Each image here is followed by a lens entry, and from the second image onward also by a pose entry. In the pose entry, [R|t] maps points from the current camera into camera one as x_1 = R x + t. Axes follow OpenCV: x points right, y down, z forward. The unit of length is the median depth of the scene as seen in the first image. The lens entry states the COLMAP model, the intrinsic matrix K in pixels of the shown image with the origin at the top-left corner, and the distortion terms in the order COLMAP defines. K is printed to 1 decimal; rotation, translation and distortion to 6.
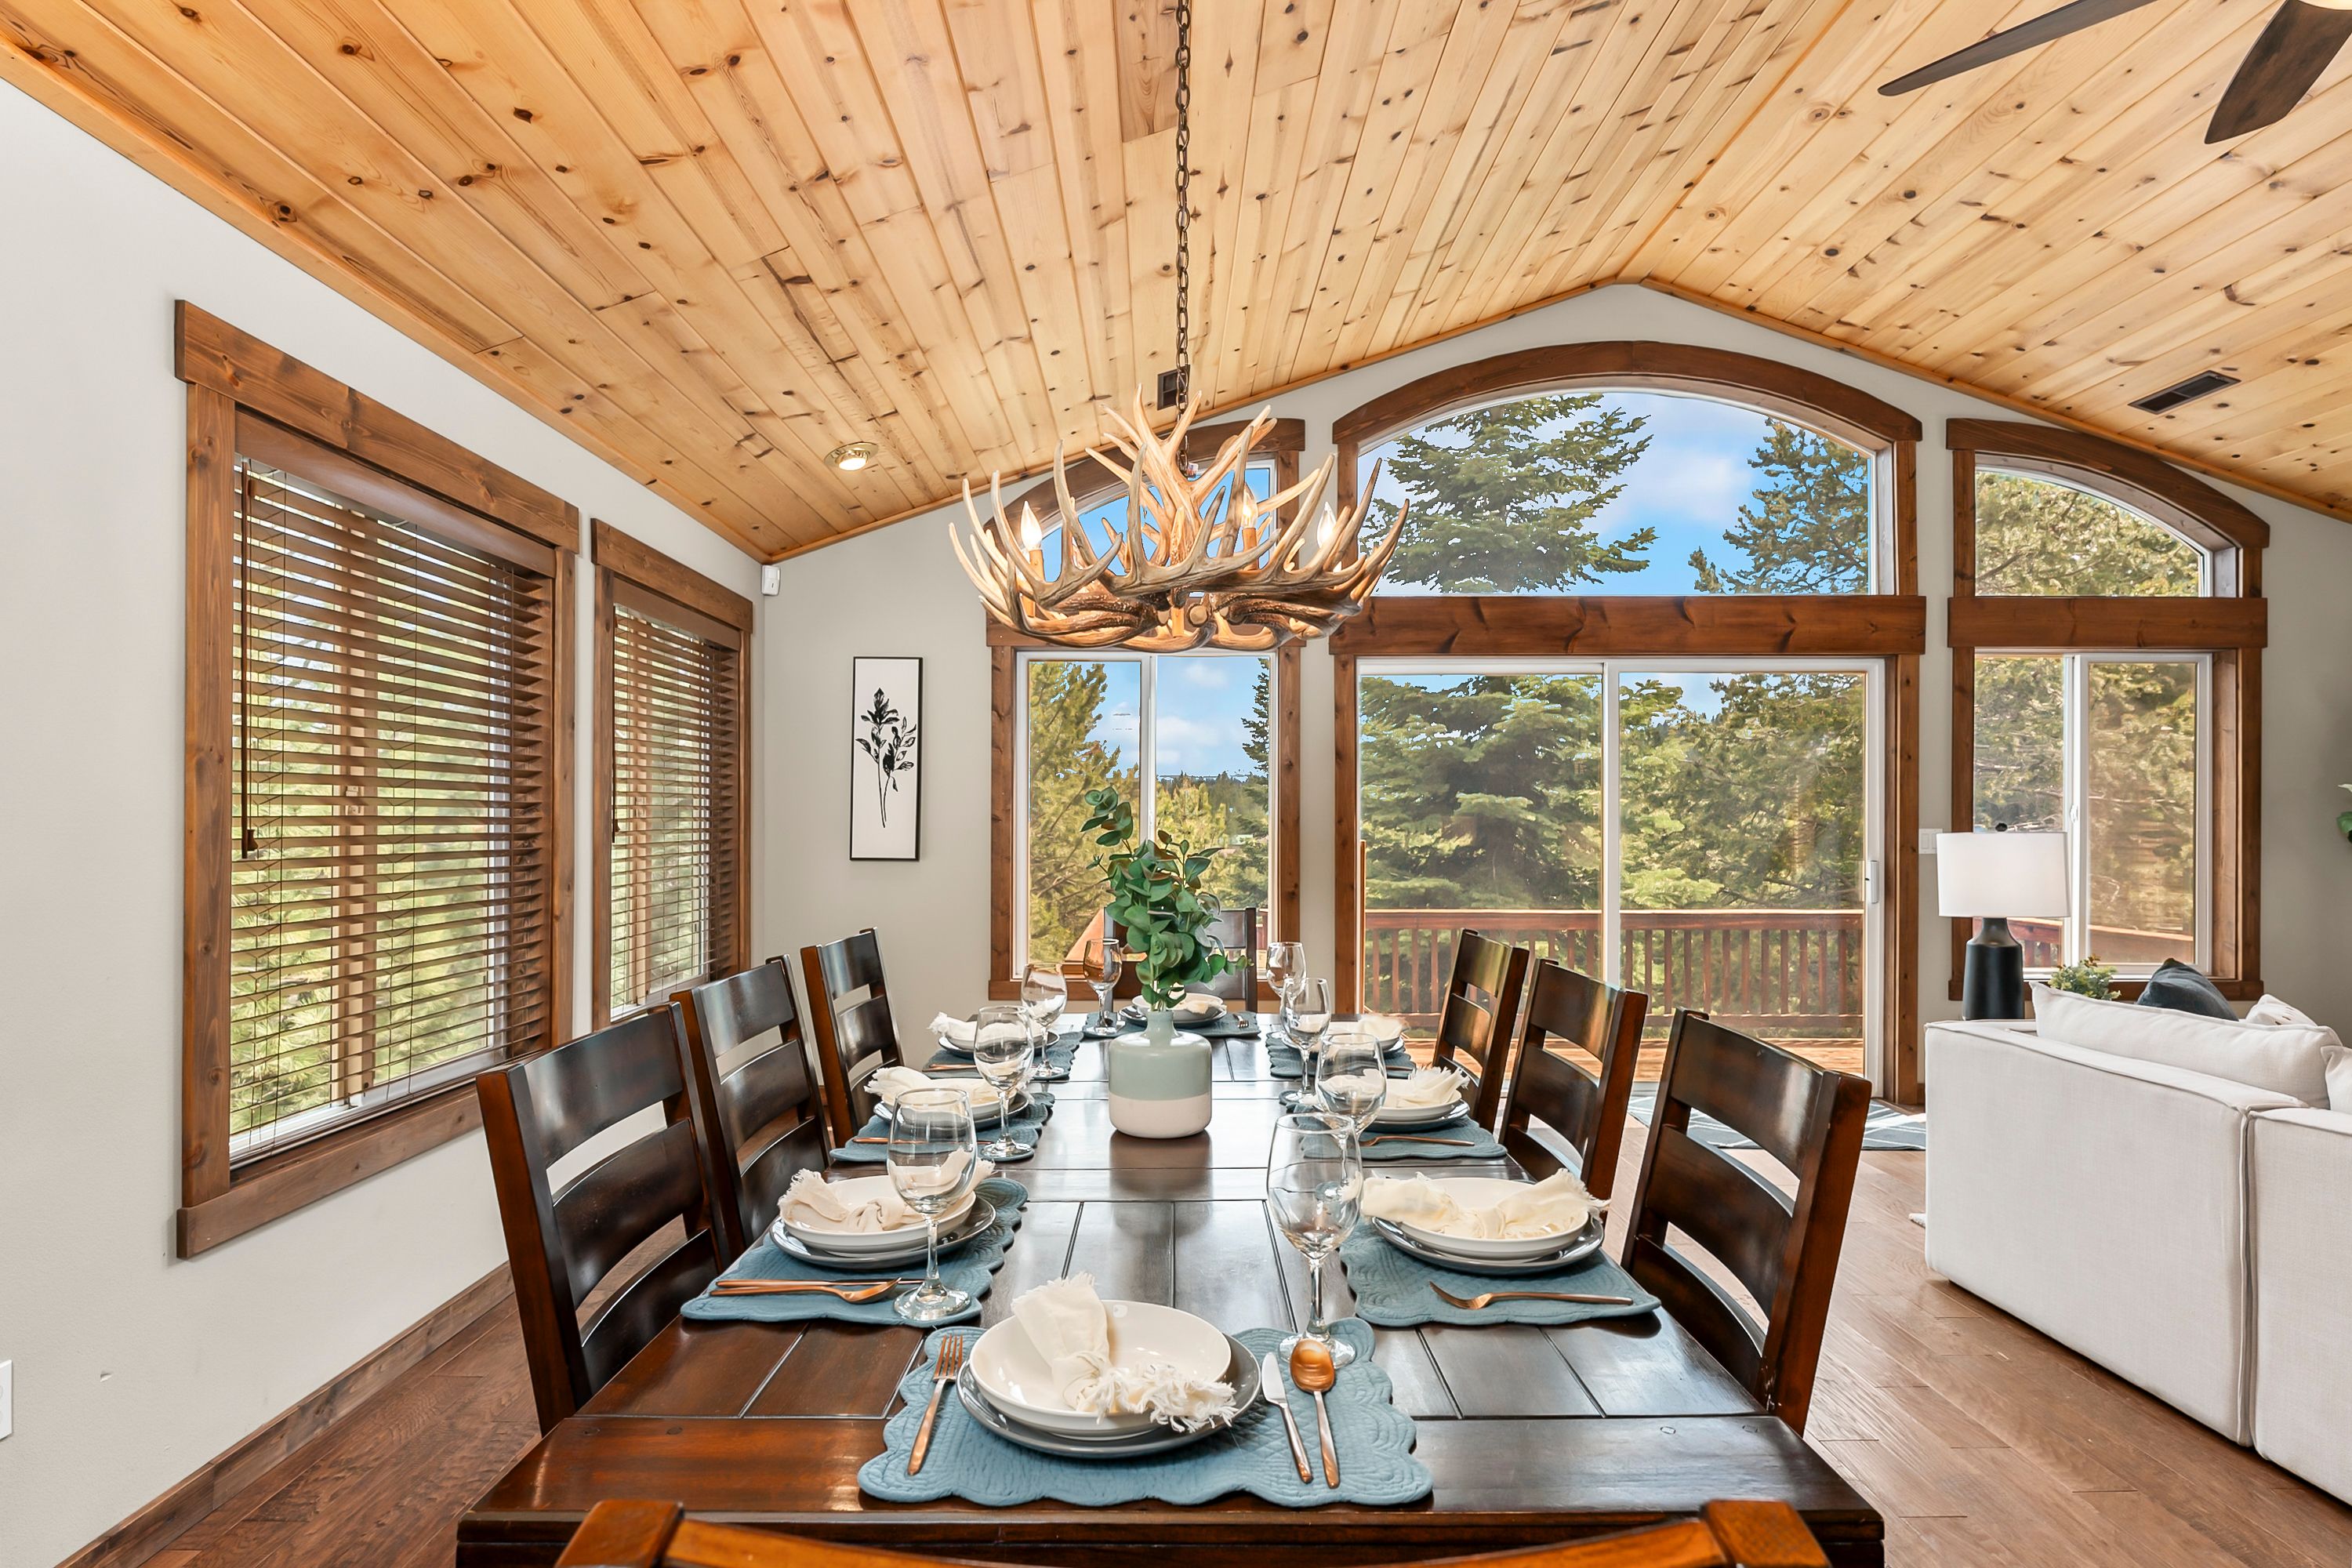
lens RADIAL K [[1164.5, 0, 1179.1], [0, 1164.5, 805.9], [0, 0, 1]] dist [-0.000784, -0.000135]
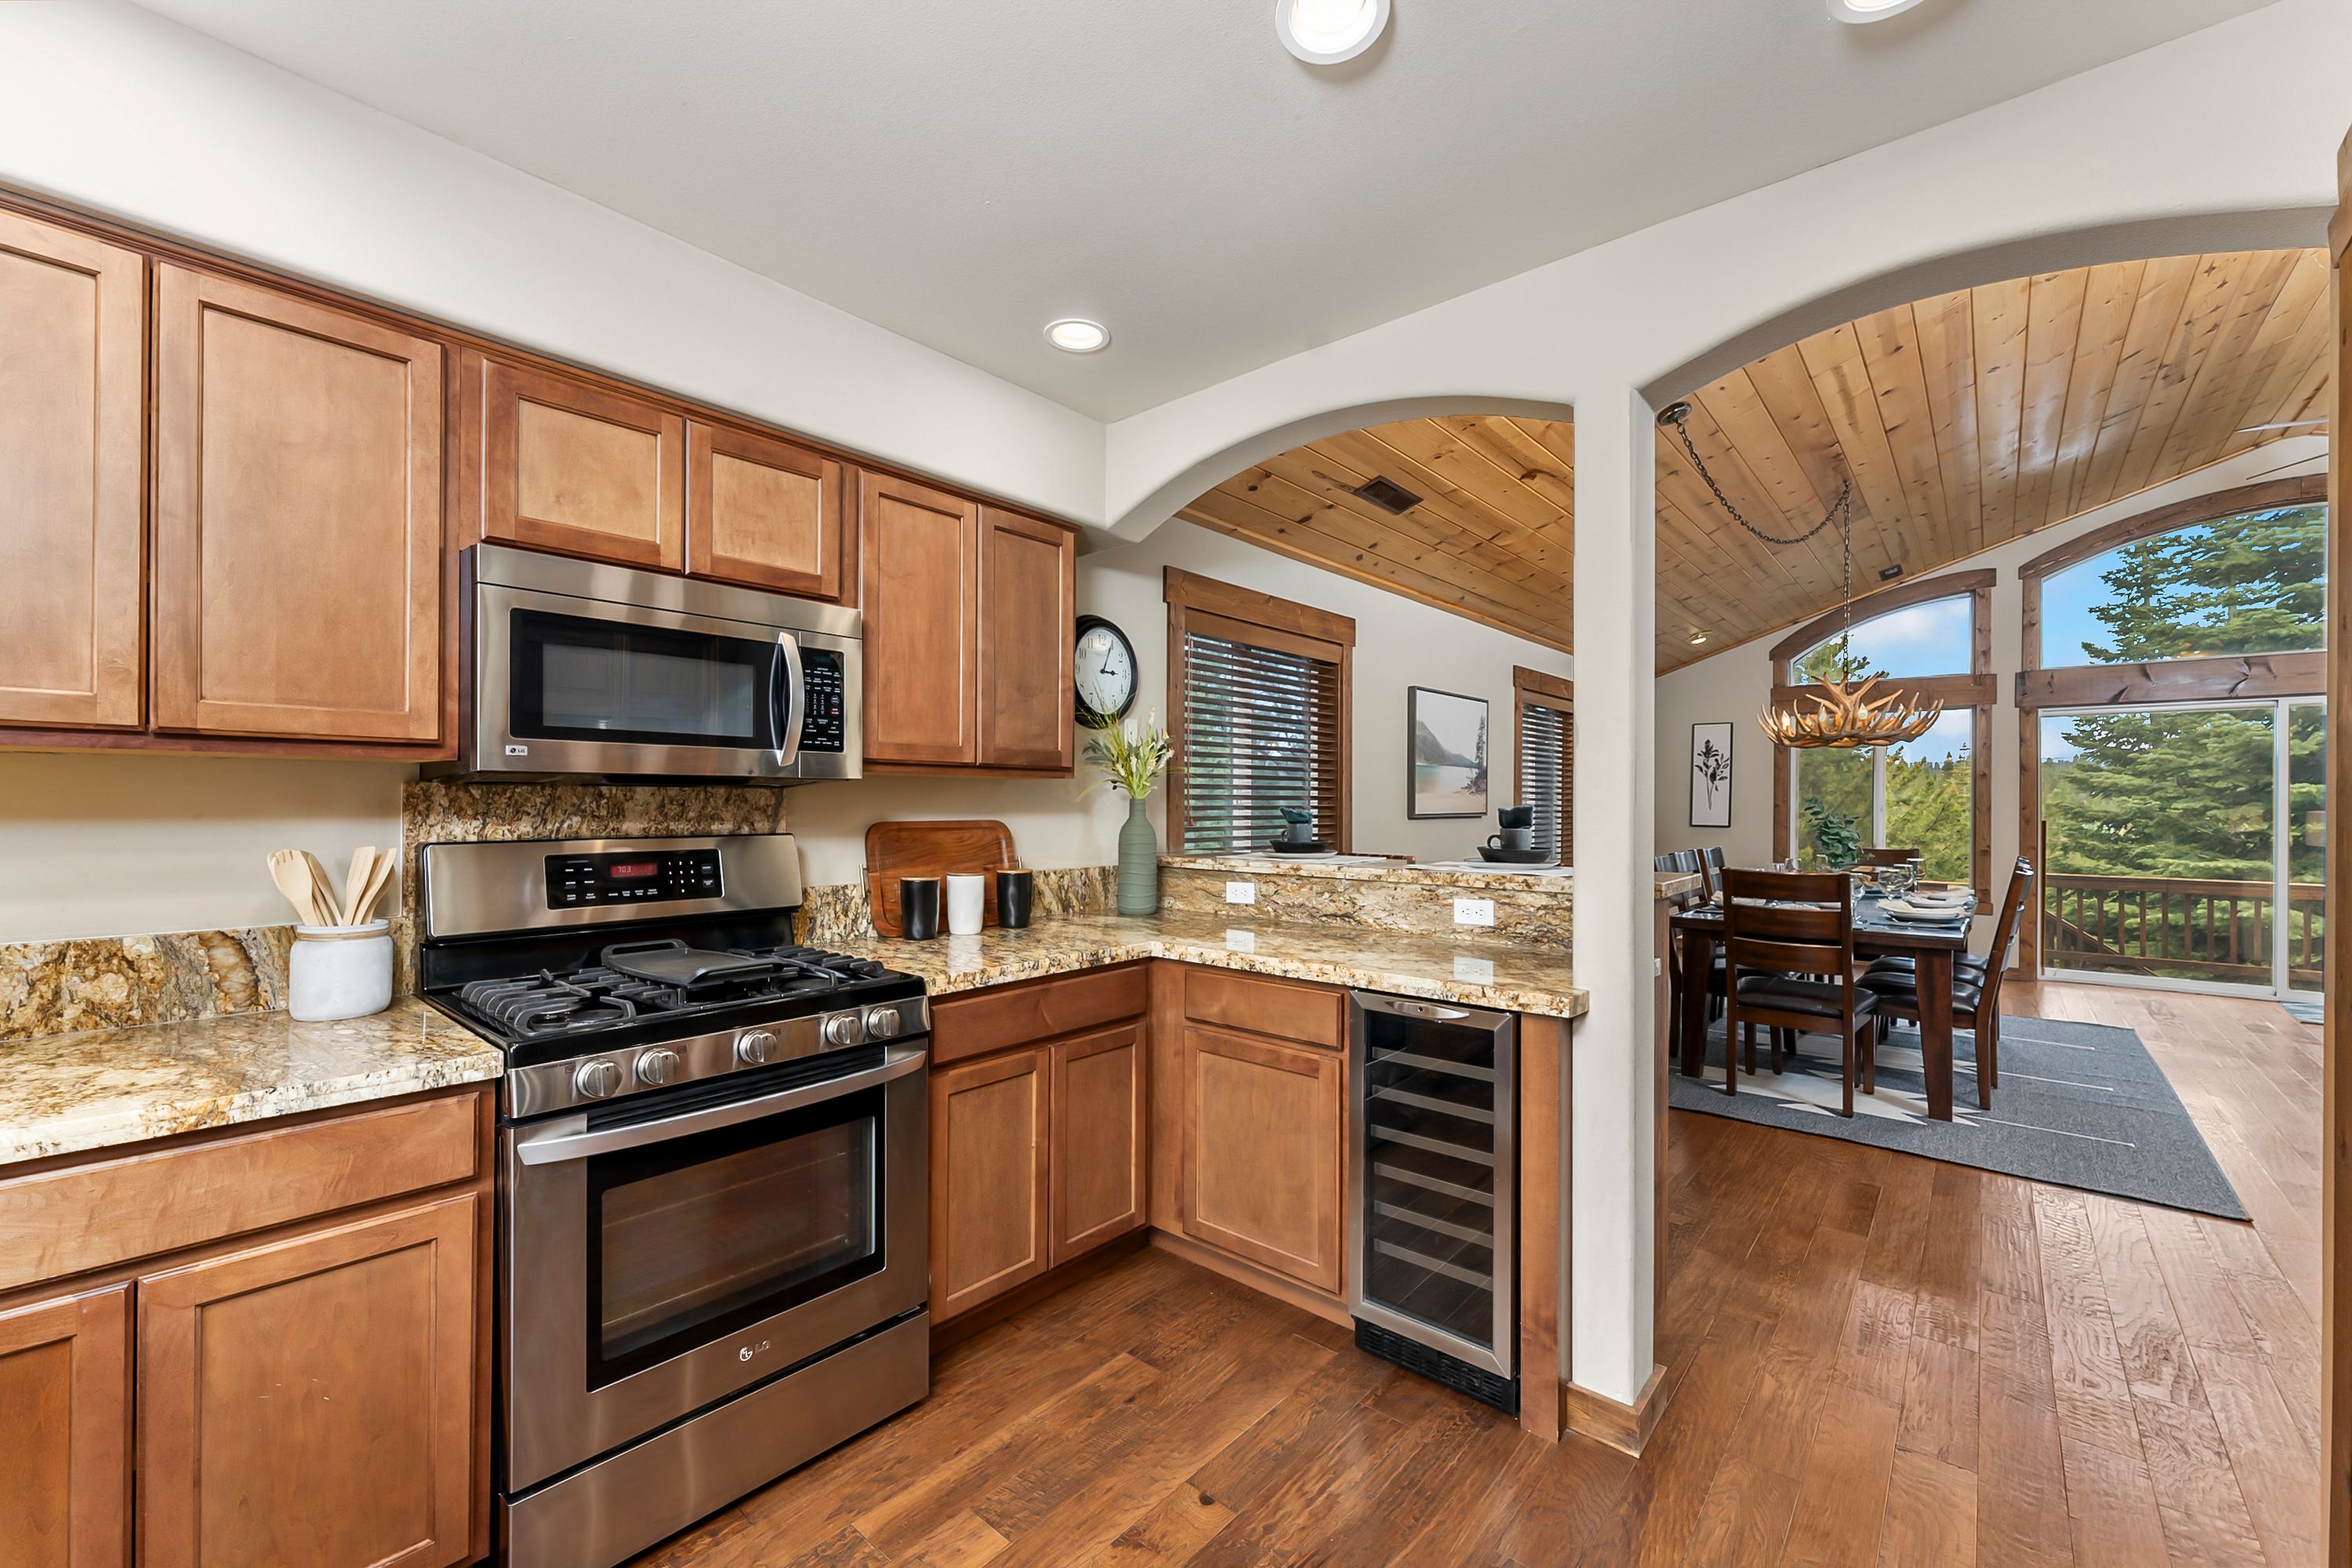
lens RADIAL K [[935.7, 0, 1166.4], [0, 935.7, 800.2], [0, 0, 1]] dist [0.000815, 0.000557]
pose [[0.738926, 0.001955, -0.673784, 0.136942], [0.004268, 0.999962, 0.007582, -0.013232], [0.673773, -0.008479, 0.738890, -0.806407]]
